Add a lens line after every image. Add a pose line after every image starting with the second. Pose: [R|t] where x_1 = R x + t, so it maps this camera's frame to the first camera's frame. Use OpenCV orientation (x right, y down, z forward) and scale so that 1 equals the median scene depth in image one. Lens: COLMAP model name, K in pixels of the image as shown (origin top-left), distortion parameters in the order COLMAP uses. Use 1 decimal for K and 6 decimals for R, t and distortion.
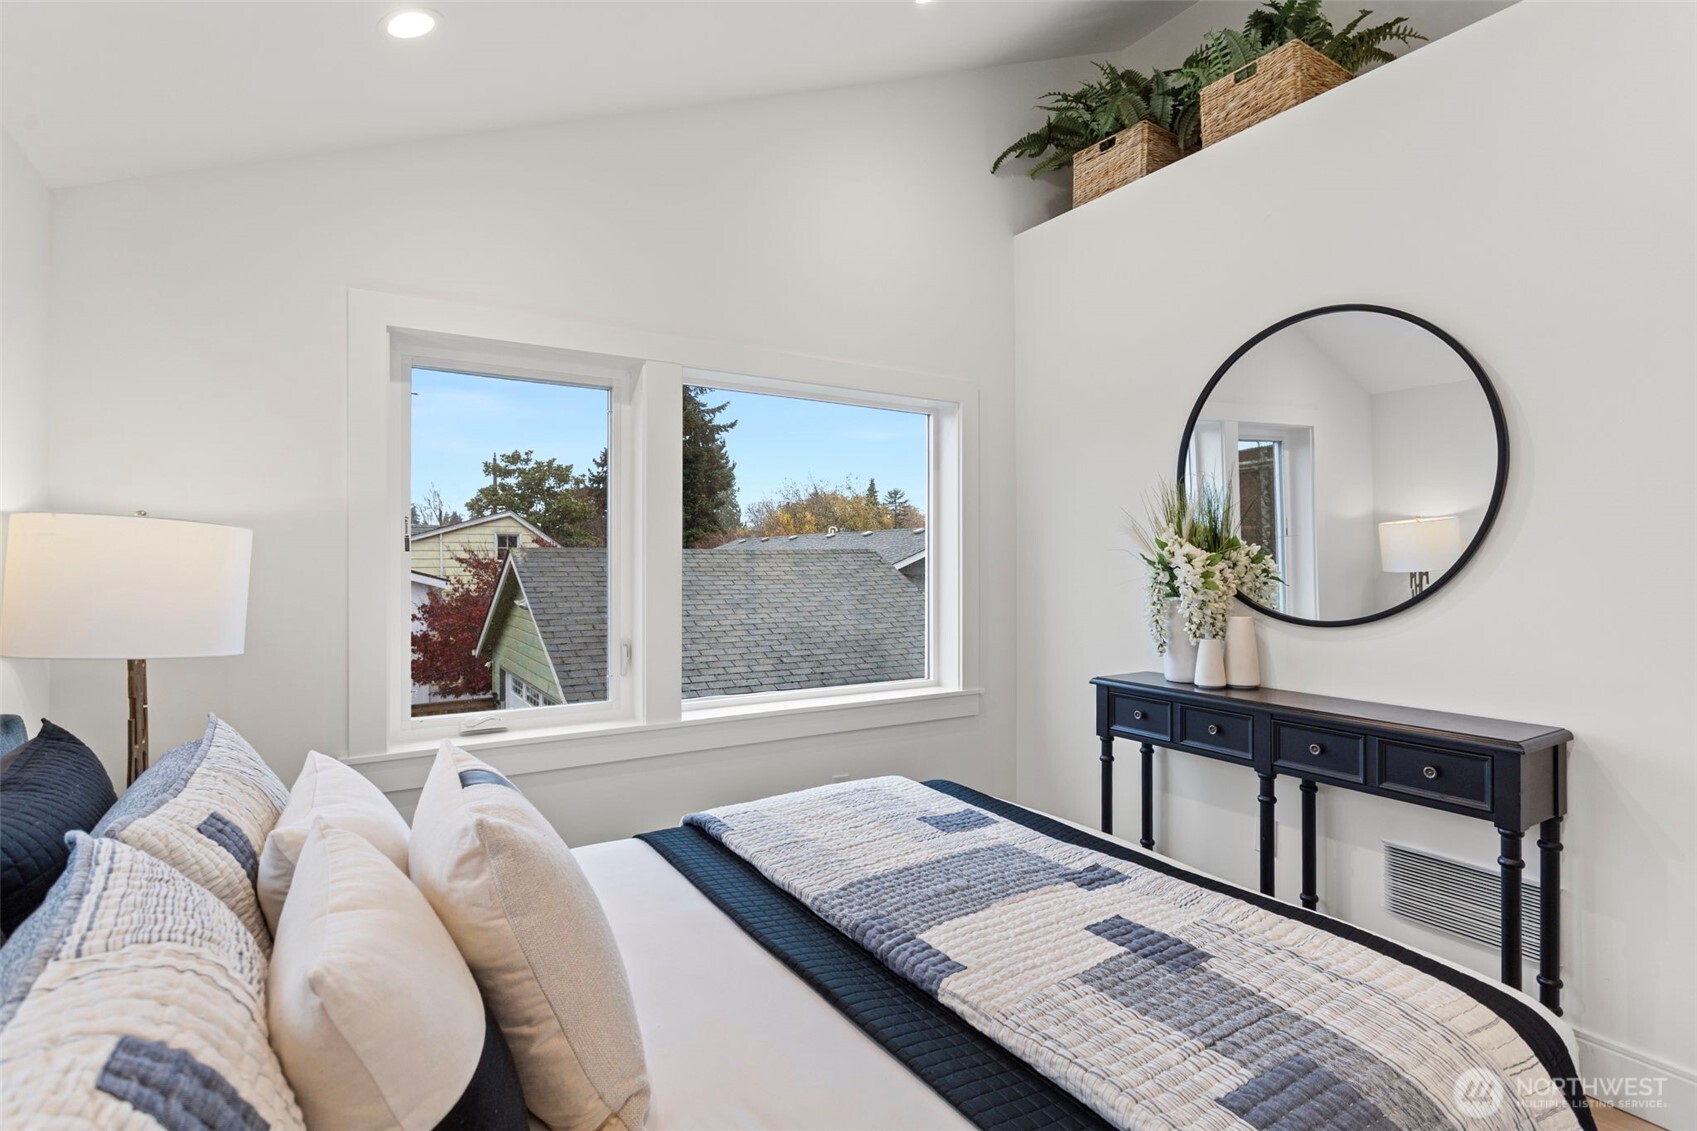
lens RADIAL K [[806.7, 0, 860.0], [0, 806.7, 560.4], [0, 0, 1]] dist [0.000257, -0.000204]
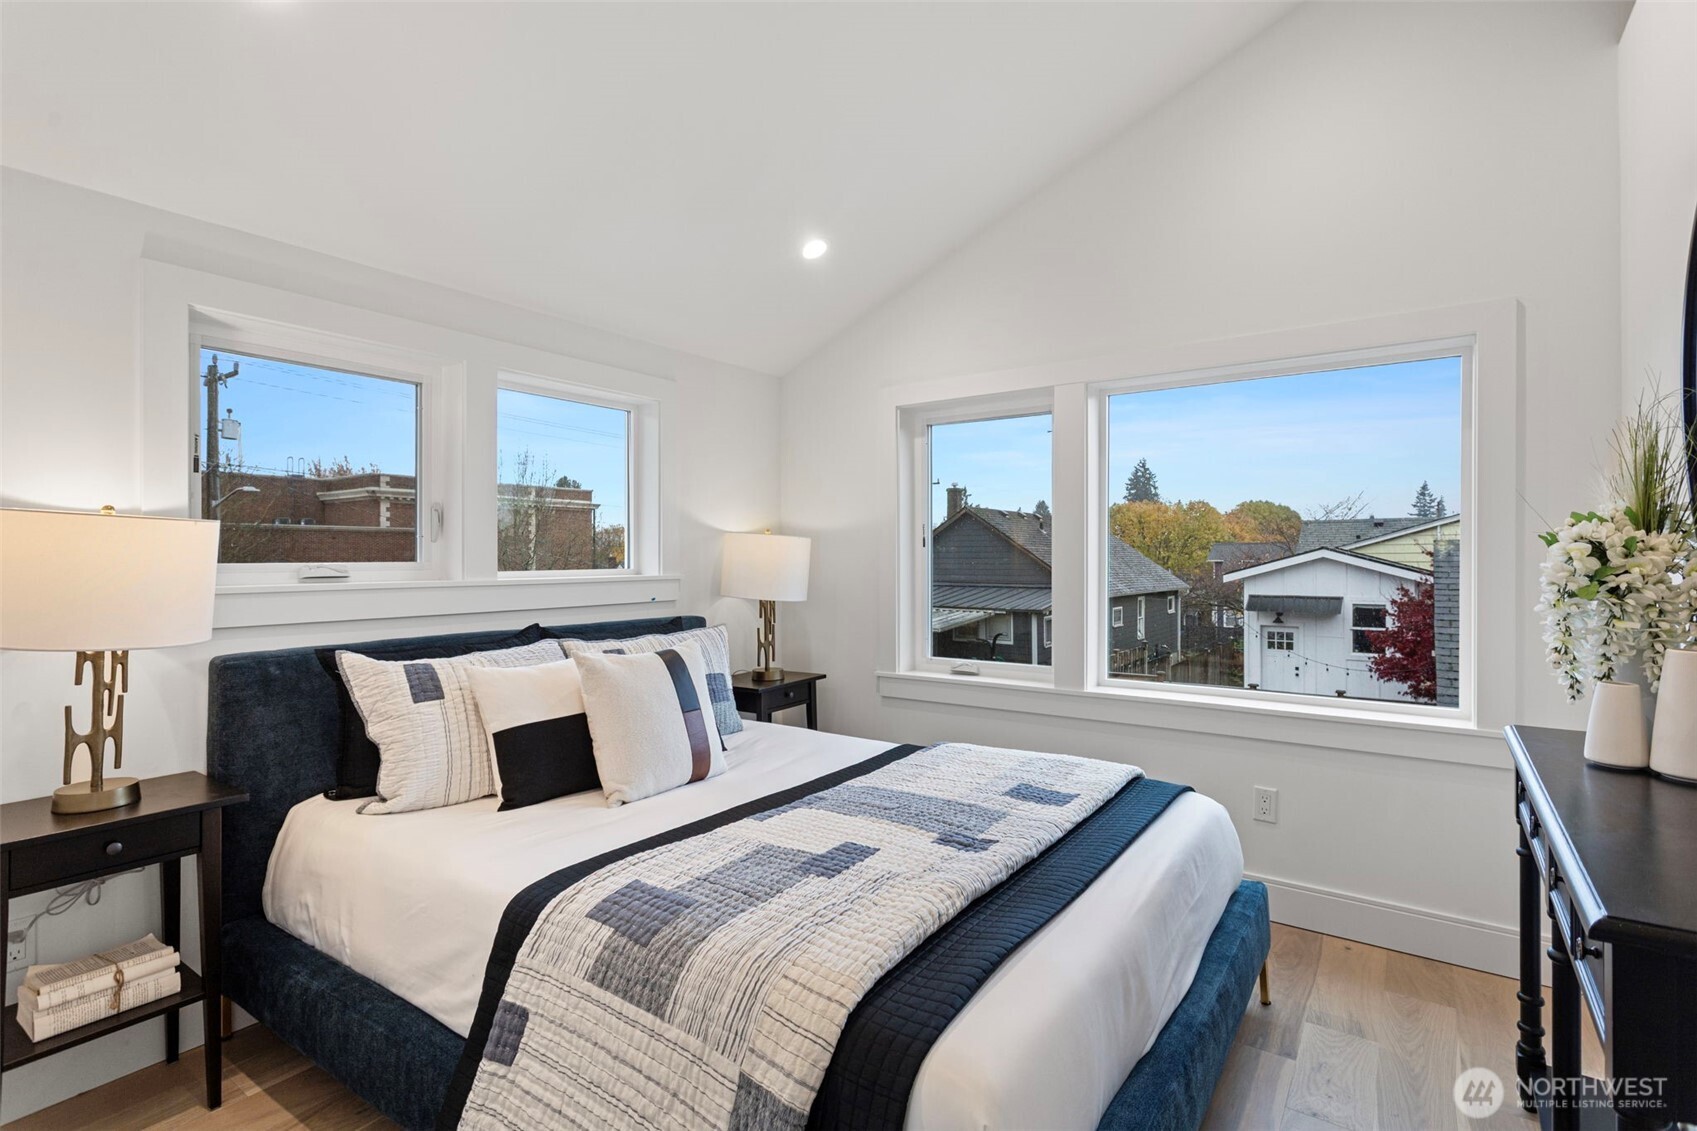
lens RADIAL K [[806.7, 0, 864.7], [0, 806.7, 561.1], [0, 0, 1]] dist [0.000257, -0.000204]
pose [[0.370914, -0.001519, -0.928666, 1.132745], [0.002446, 0.999997, -0.000659, 0.020122], [0.928664, -0.002027, 0.370916, 0.445351]]
